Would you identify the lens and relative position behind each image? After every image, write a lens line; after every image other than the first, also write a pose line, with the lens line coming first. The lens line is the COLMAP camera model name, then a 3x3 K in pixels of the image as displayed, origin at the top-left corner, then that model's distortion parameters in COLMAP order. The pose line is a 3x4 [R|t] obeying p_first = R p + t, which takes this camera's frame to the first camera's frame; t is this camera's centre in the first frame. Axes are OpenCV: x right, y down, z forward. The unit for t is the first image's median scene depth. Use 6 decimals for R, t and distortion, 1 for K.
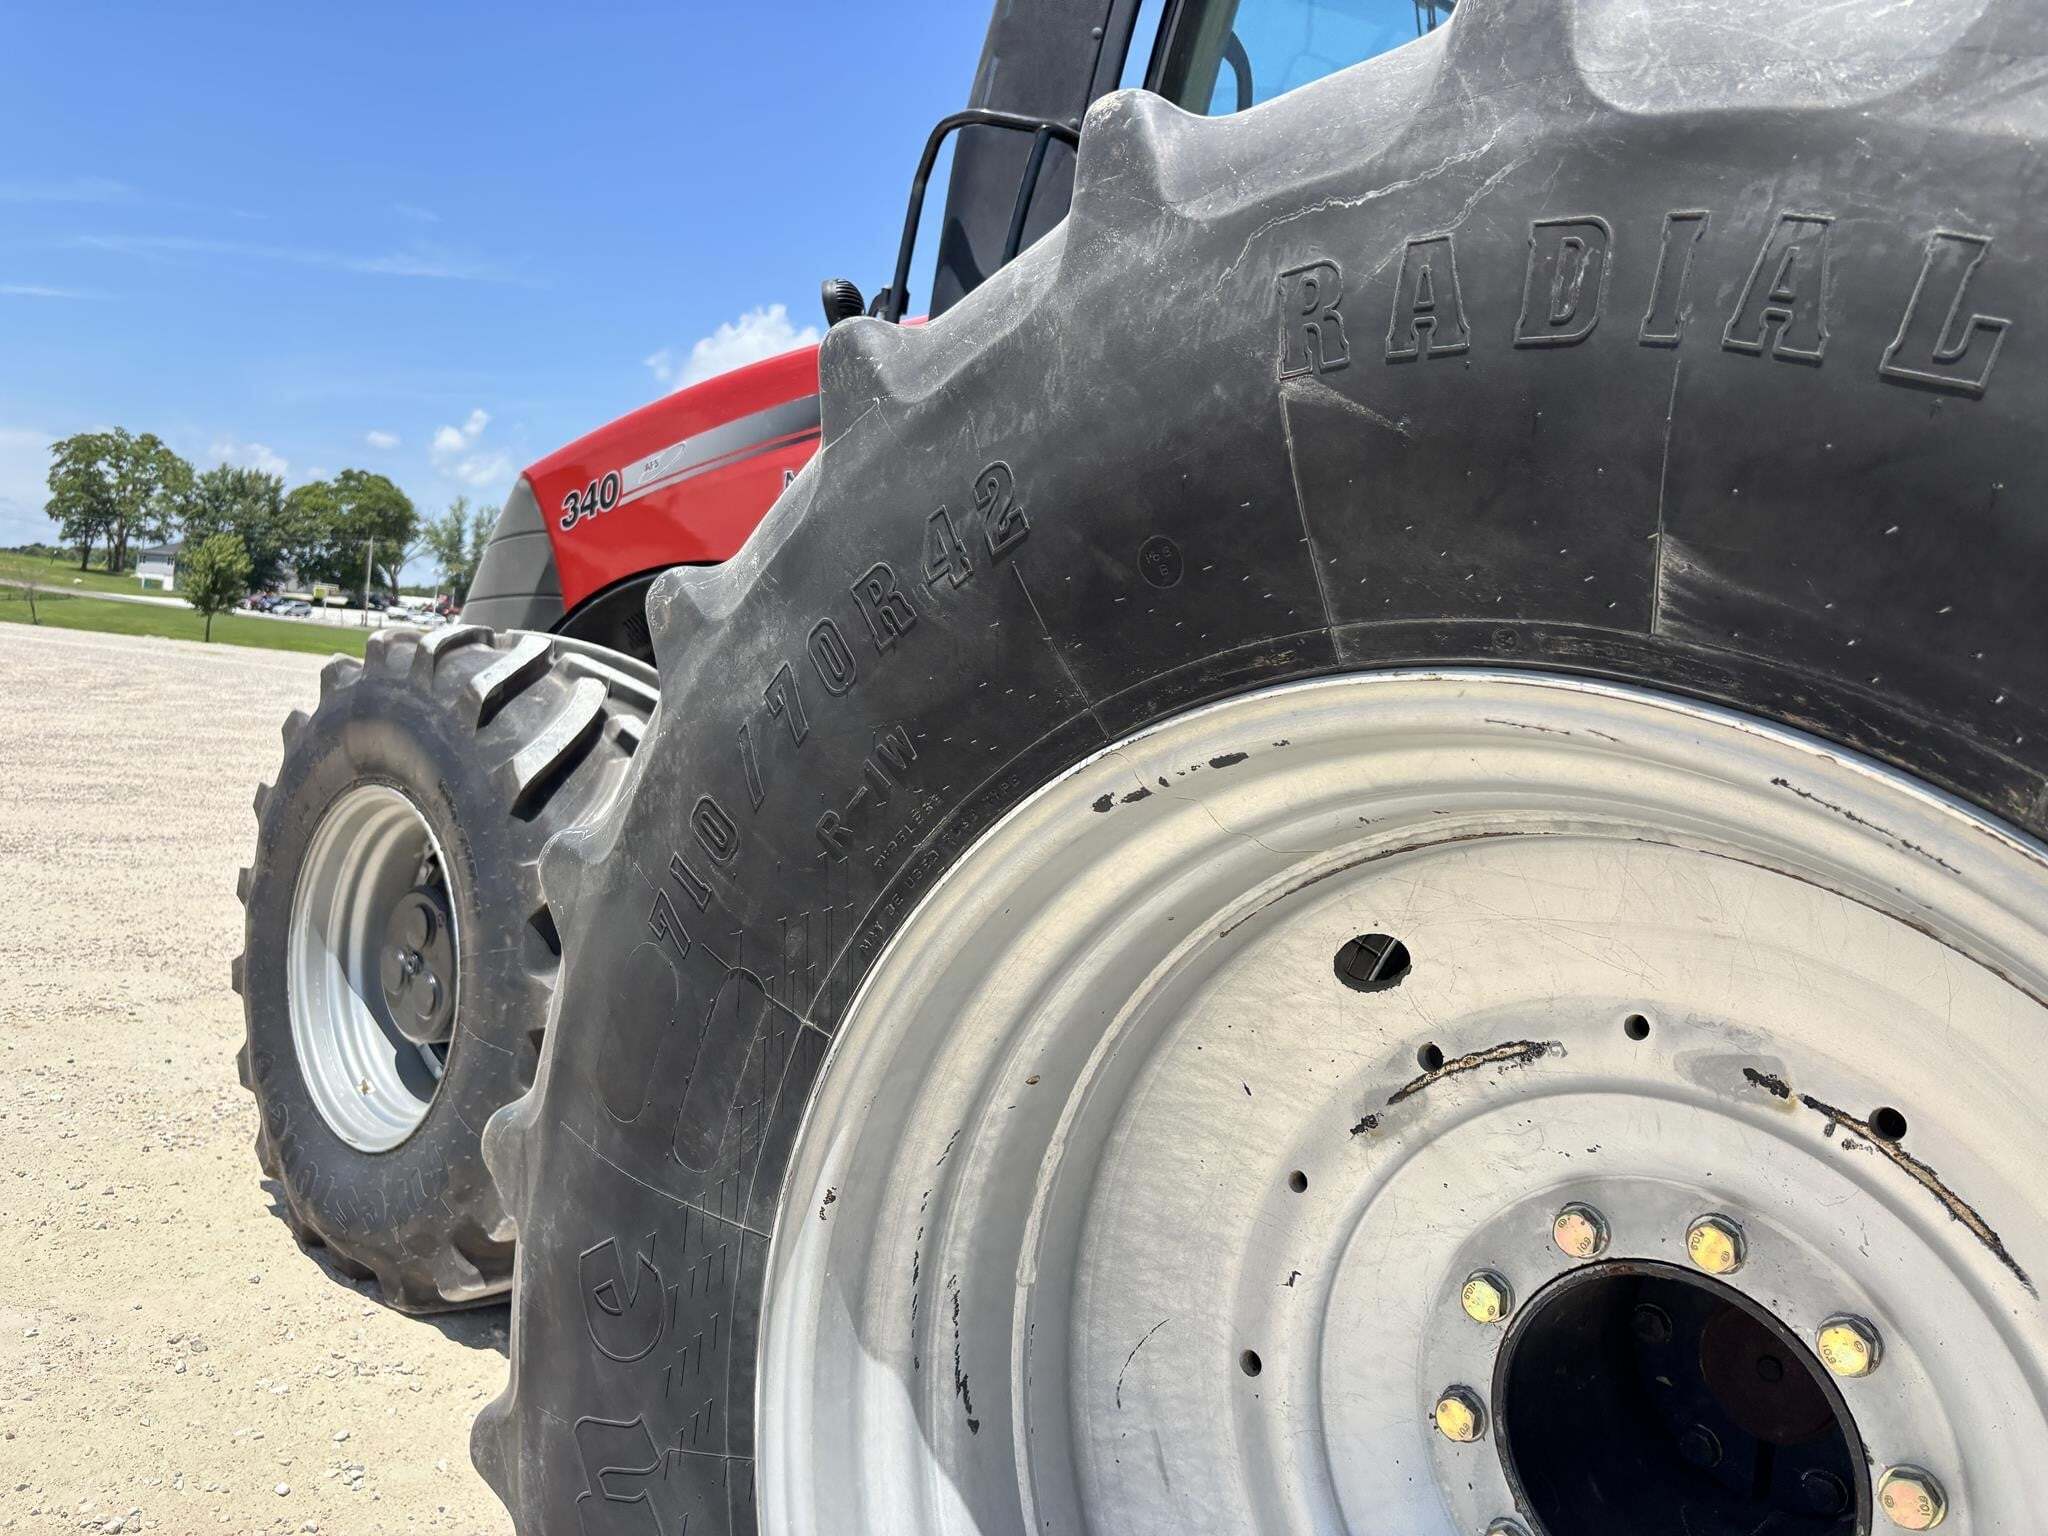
lens RADIAL K [[1578.6, 0, 1061.2], [0, 1578.6, 737.9], [0, 0, 1]] dist [0.018304, -0.031750]
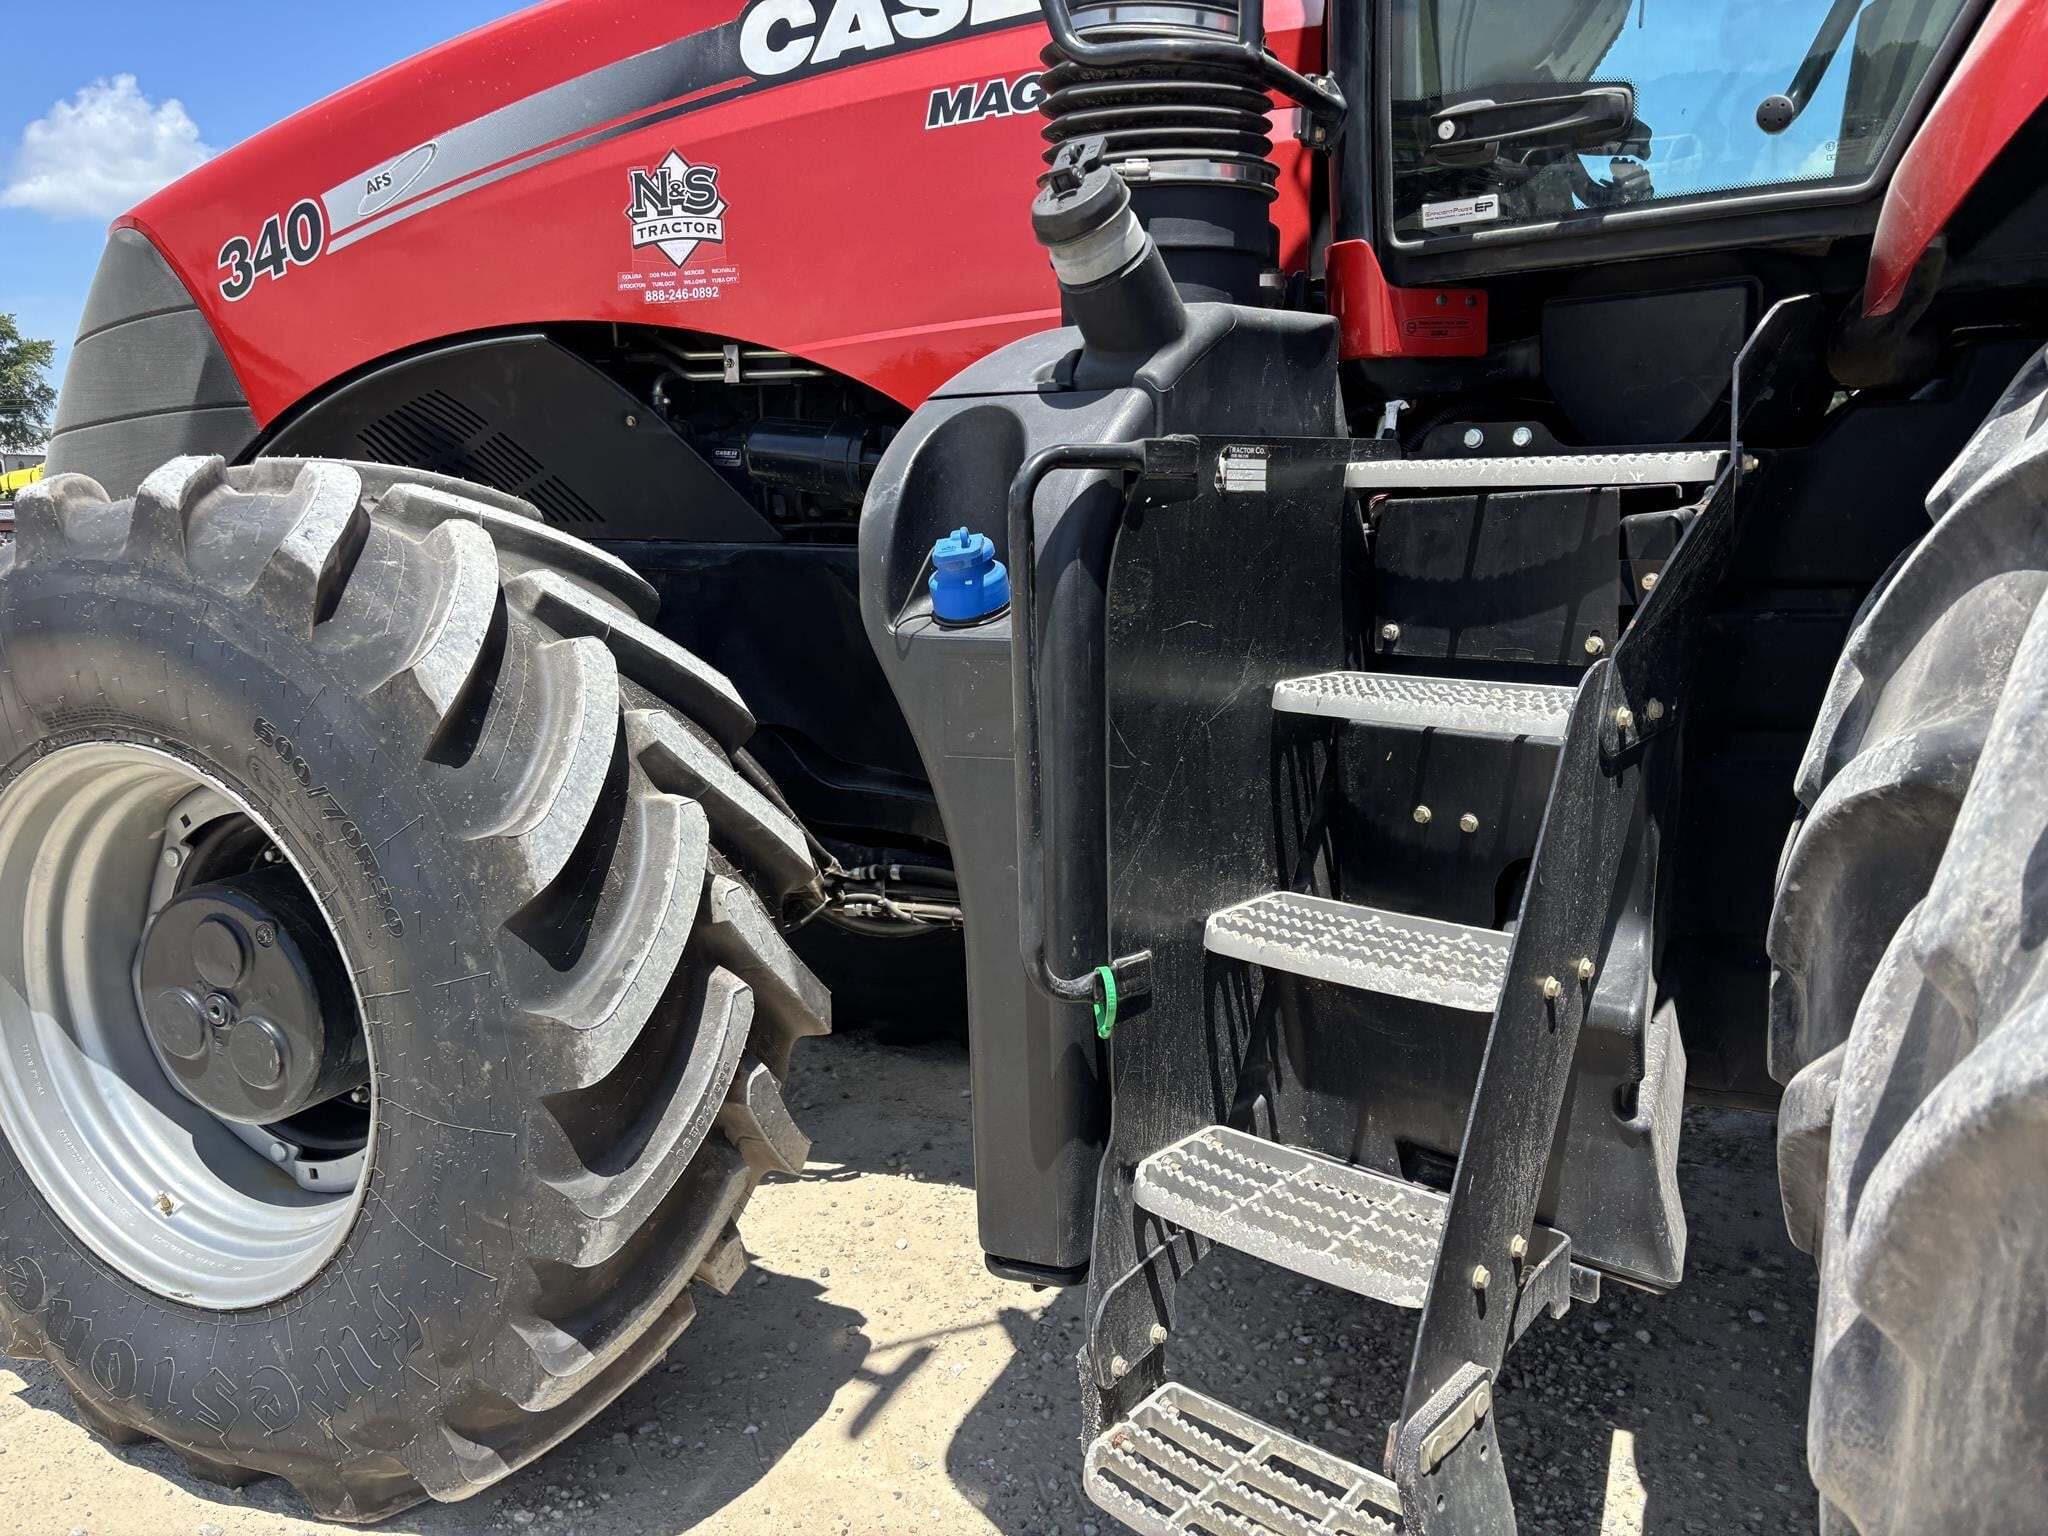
lens RADIAL K [[1552.3, 0, 1047.5], [0, 1552.3, 770.0], [0, 0, 1]] dist [0.032506, -0.037957]
pose [[0.945917, -0.166138, 0.278639, -0.268429], [0.118431, 0.976478, 0.180178, -0.024619], [-0.302020, -0.137434, 0.943343, 0.341530]]
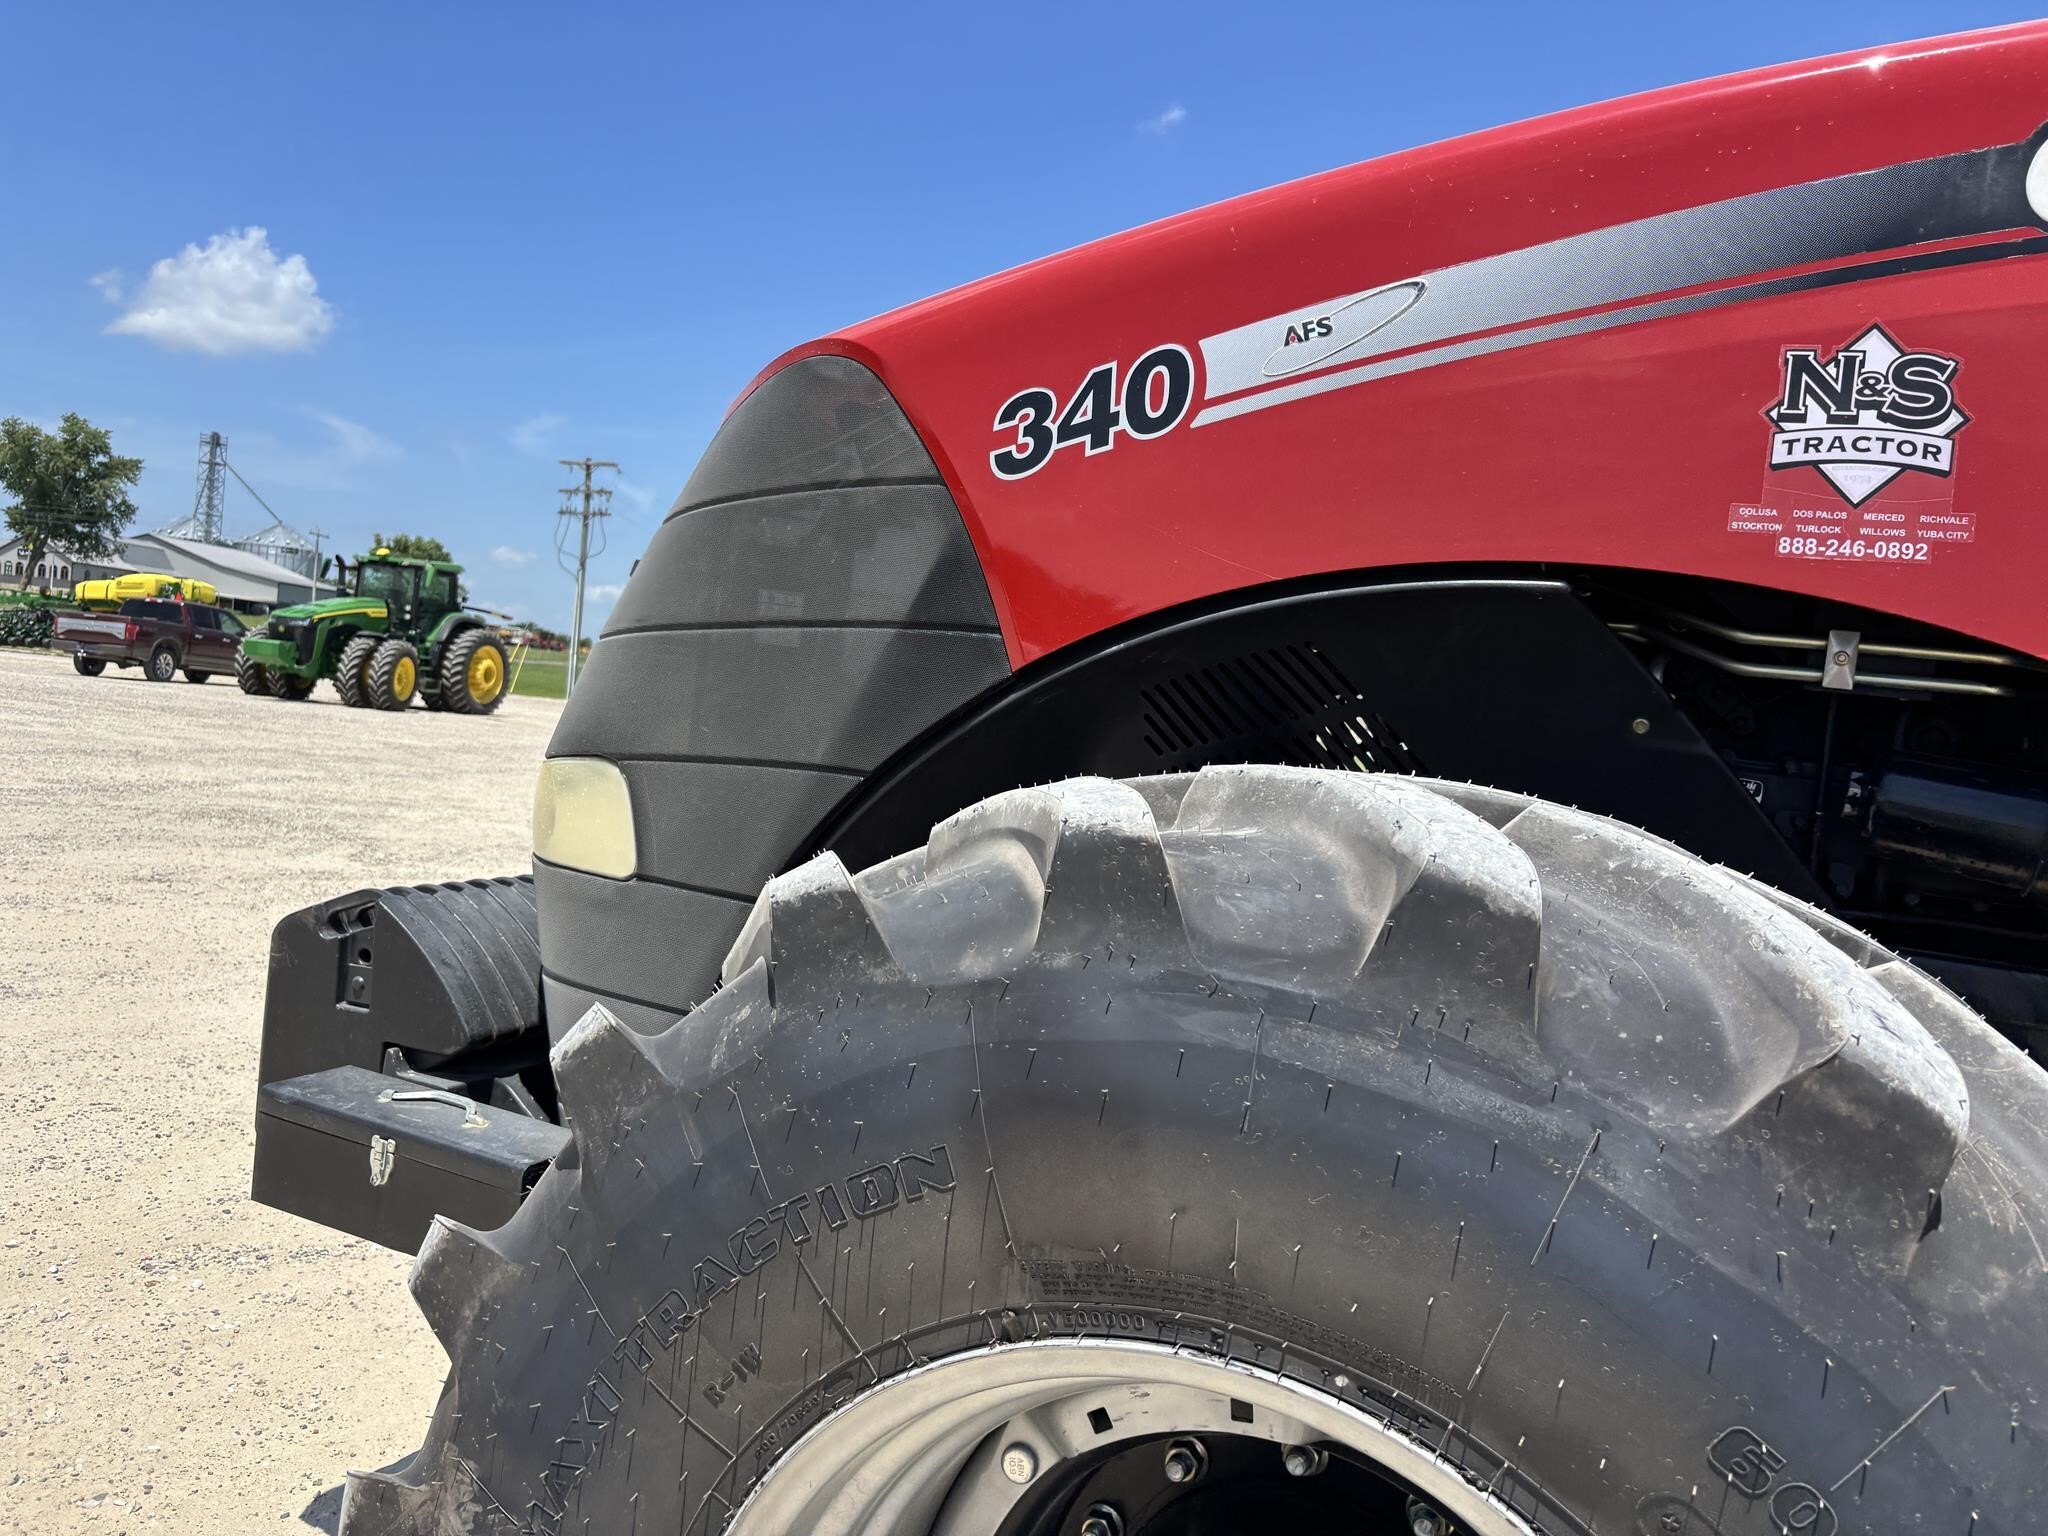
lens RADIAL K [[1543.3, 0, 1036.6], [0, 1543.3, 744.0], [0, 0, 1]] dist [0.079639, -0.093351]
pose [[0.959209, -0.013952, 0.282355, -0.552630], [0.006321, 0.999590, 0.027917, -0.091153], [-0.282629, -0.024994, 0.958904, 0.760566]]
